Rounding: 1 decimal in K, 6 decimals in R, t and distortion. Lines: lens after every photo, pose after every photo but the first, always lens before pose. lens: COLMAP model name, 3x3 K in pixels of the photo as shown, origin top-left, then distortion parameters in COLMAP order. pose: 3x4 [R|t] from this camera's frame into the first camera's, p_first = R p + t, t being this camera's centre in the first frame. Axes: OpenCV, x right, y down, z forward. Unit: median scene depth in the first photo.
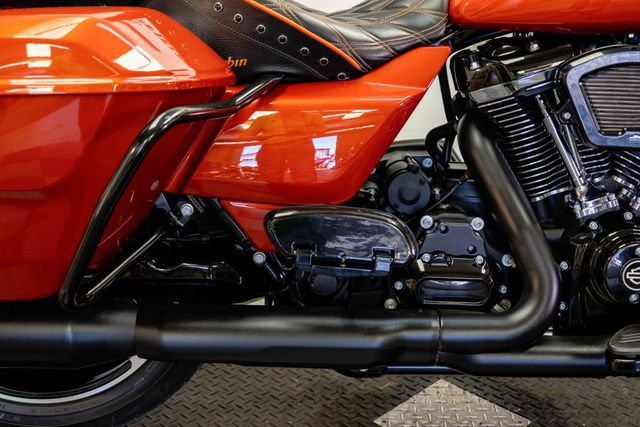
lens RADIAL K [[926.6, 0, 320.4], [0, 926.6, 214.0], [0, 0, 1]] dist [0.013412, 0.000000]
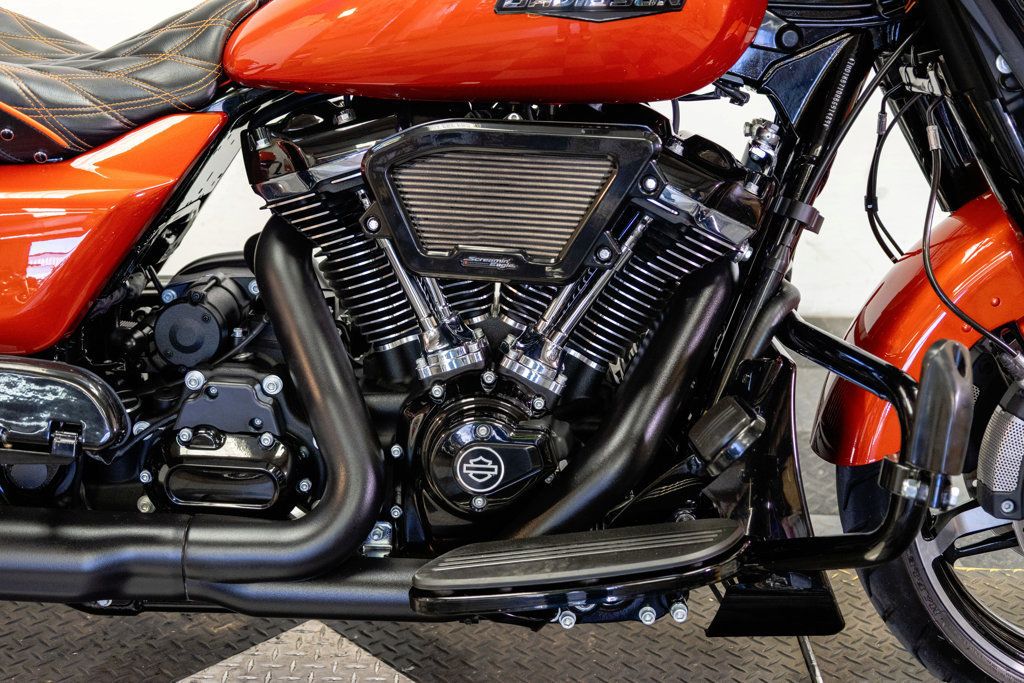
lens RADIAL K [[1482.6, 0, 512.9], [0, 1482.6, 339.5], [0, 0, 1]] dist [0.013412, 0.000000]
pose [[0.999804, 0.018851, -0.006049, 0.354182], [-0.018872, 0.999816, -0.003455, -0.021302], [0.005983, 0.003569, 0.999976, -0.049236]]
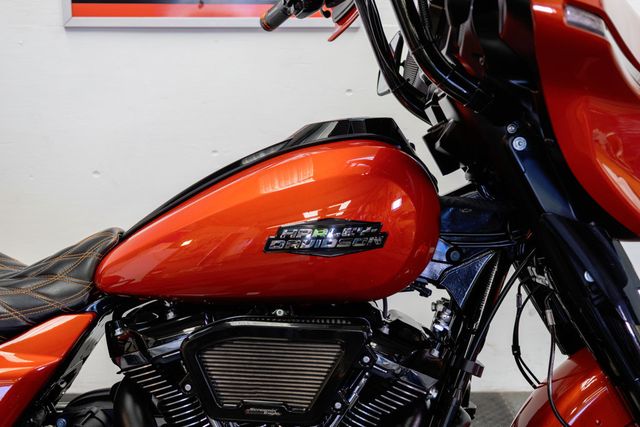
lens RADIAL K [[926.6, 0, 319.3], [0, 926.6, 213.6], [0, 0, 1]] dist [0.013412, 0.000000]
pose [[0.999994, -0.002583, -0.002091, 0.391200], [0.002170, 0.984023, -0.178028, -0.106234], [0.002517, 0.178023, 0.984023, -0.026930]]
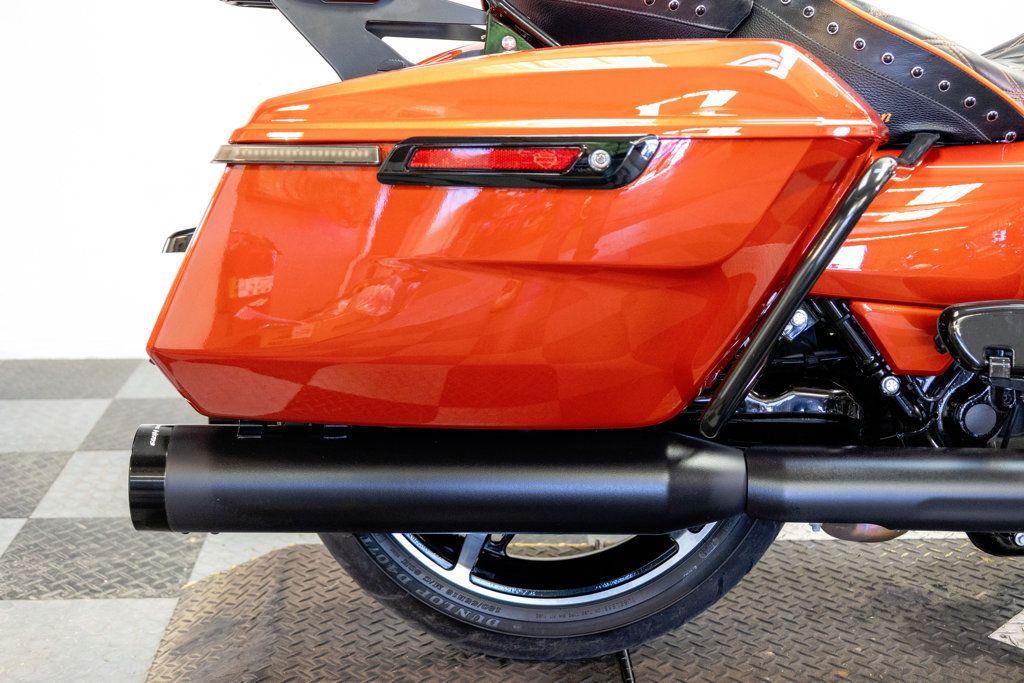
lens RADIAL K [[1482.6, 0, 510.6], [0, 1482.6, 338.4], [0, 0, 1]] dist [0.013412, 0.000000]
pose [[0.999895, -0.010501, 0.010016, -0.382234], [0.011340, 0.996077, -0.087765, 0.111650], [-0.009055, 0.087869, 0.996091, -0.176260]]
